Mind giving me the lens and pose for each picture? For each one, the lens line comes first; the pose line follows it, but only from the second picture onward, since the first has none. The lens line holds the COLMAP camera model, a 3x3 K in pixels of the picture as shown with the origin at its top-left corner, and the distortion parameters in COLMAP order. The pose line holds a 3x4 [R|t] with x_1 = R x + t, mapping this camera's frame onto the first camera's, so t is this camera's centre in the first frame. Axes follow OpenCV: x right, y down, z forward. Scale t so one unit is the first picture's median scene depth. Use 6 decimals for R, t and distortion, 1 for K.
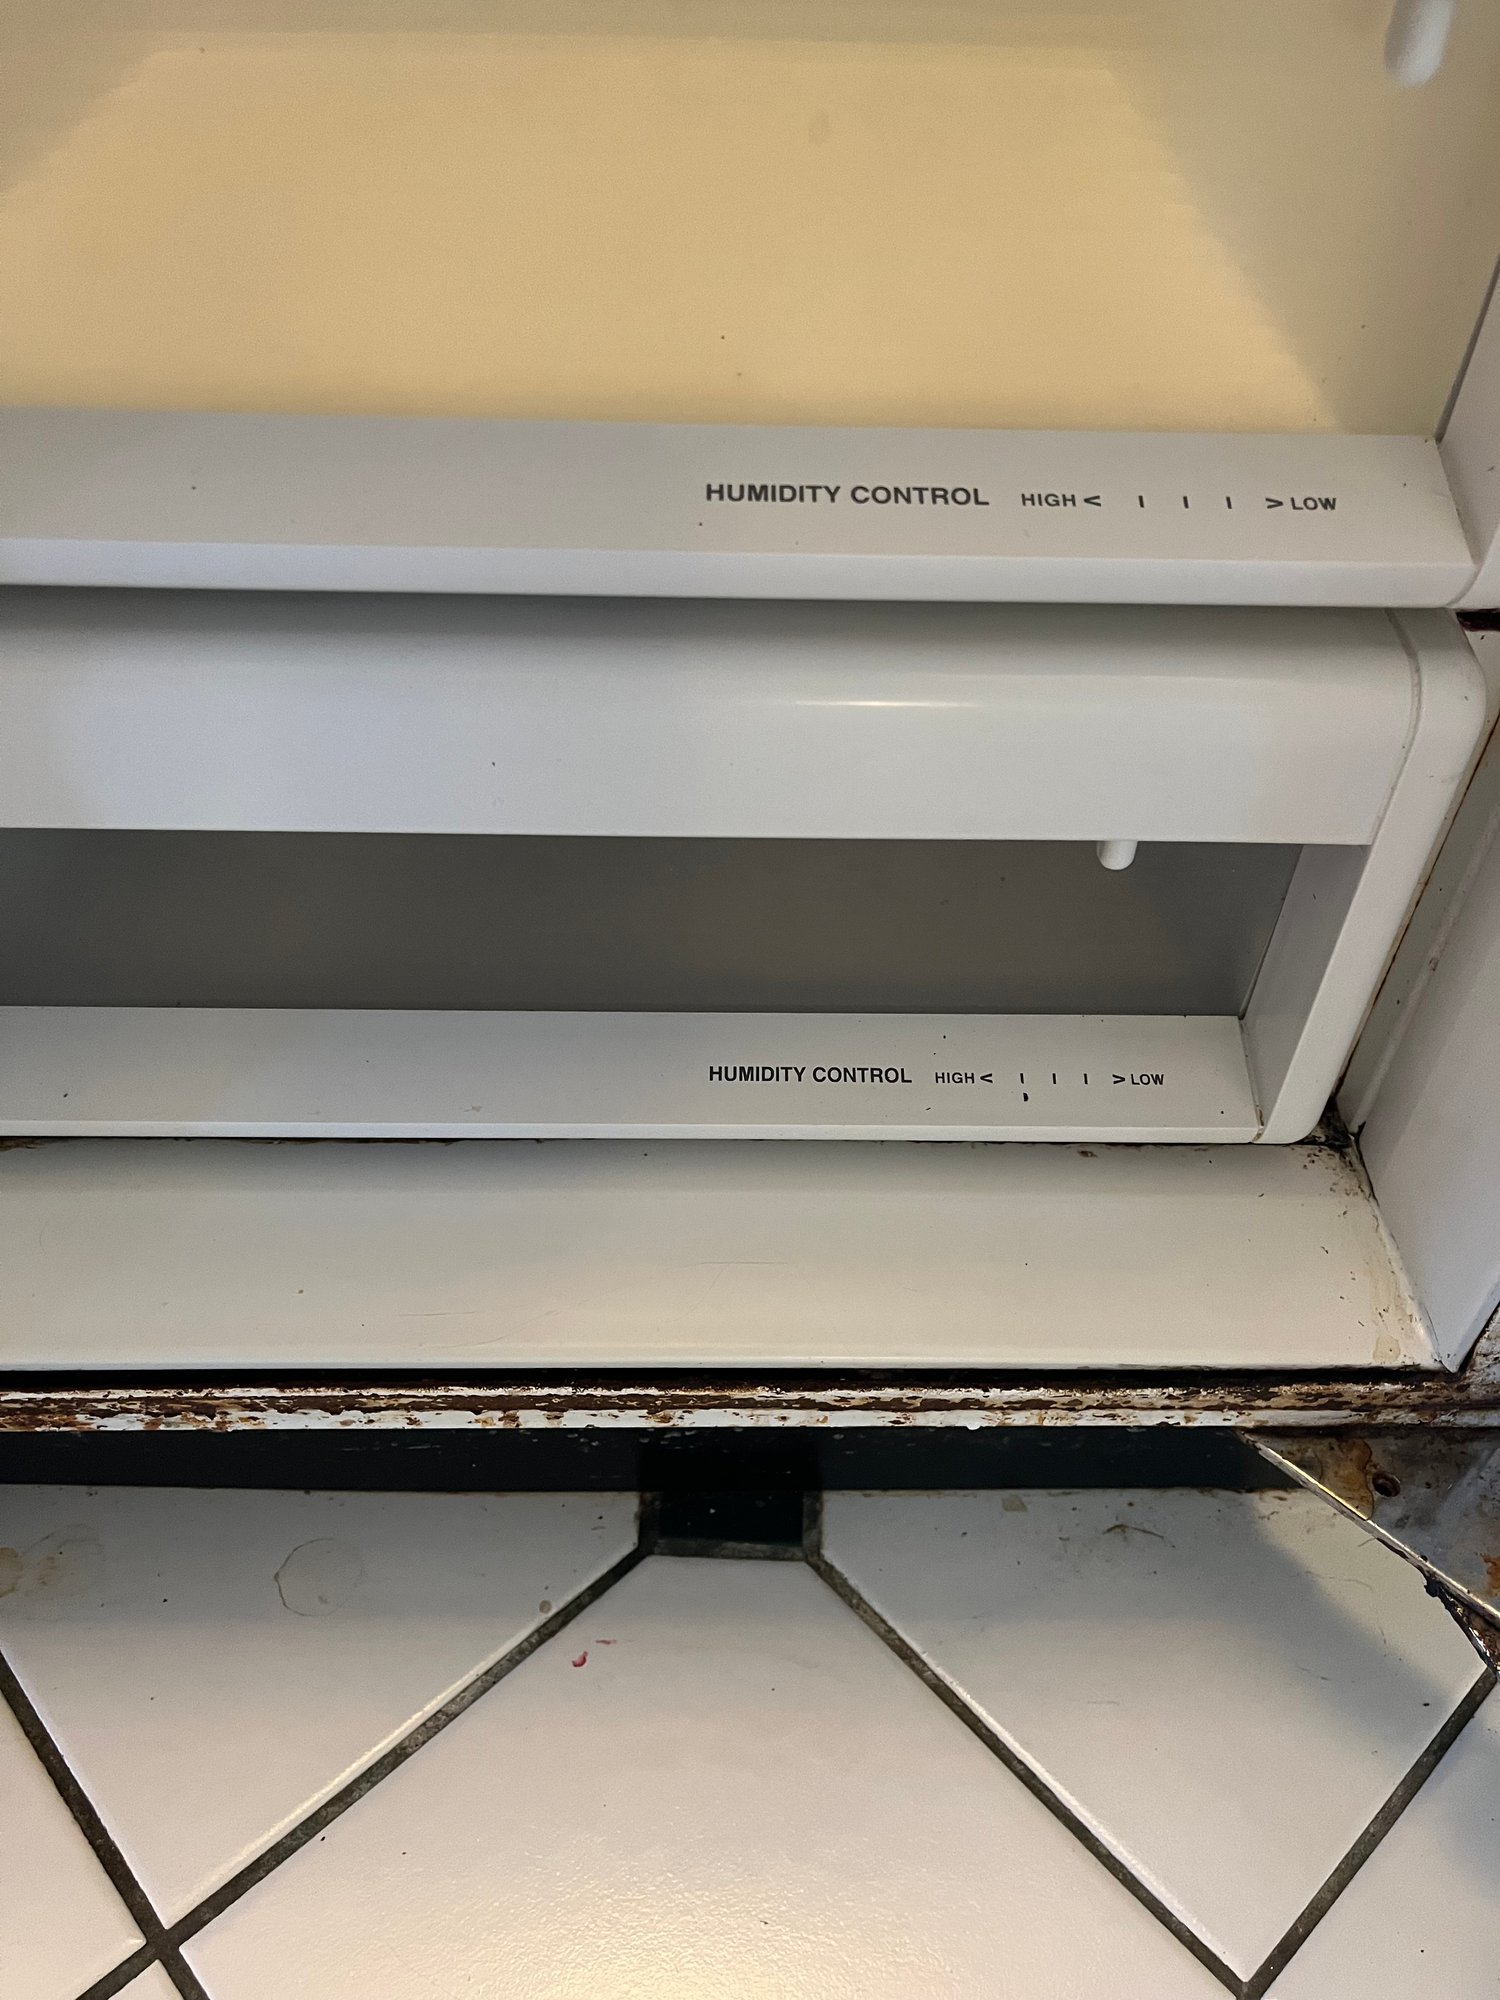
lens RADIAL K [[1539.6, 0, 740.0], [0, 1539.6, 937.1], [0, 0, 1]] dist [0.046383, -0.064065]
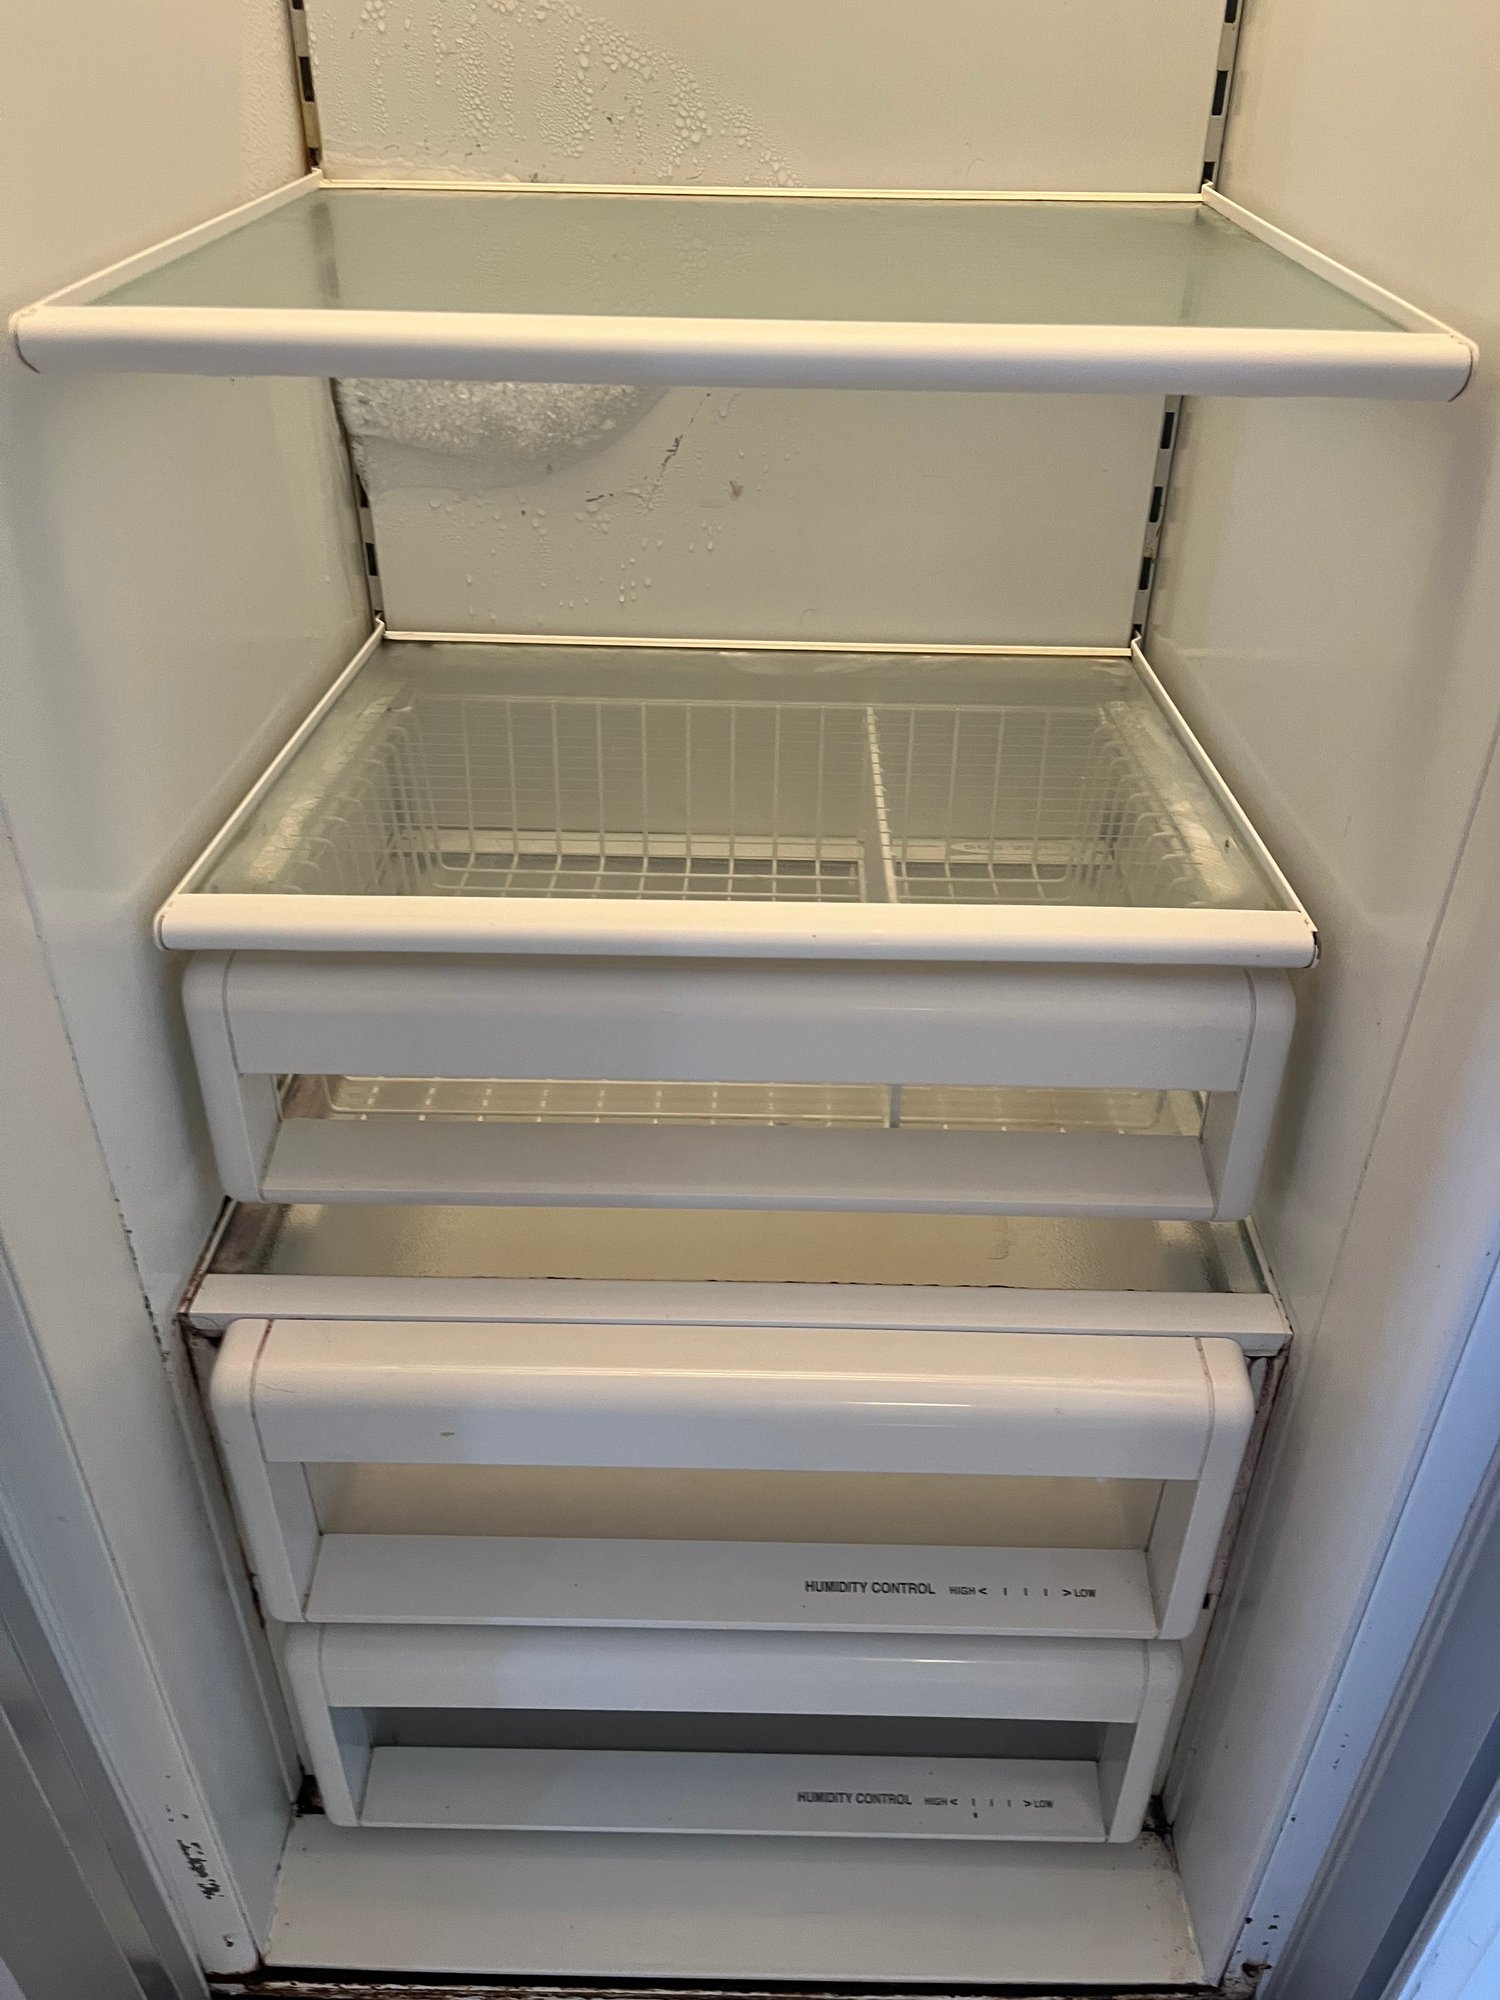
lens RADIAL K [[1539.6, 0, 750.3], [0, 1539.6, 987.3], [0, 0, 1]] dist [0.046383, -0.064065]
pose [[0.999666, 0.006382, -0.025055, -0.037128], [-0.010258, 0.987428, -0.157737, -0.567799], [0.023733, 0.157942, 0.987163, -0.952092]]
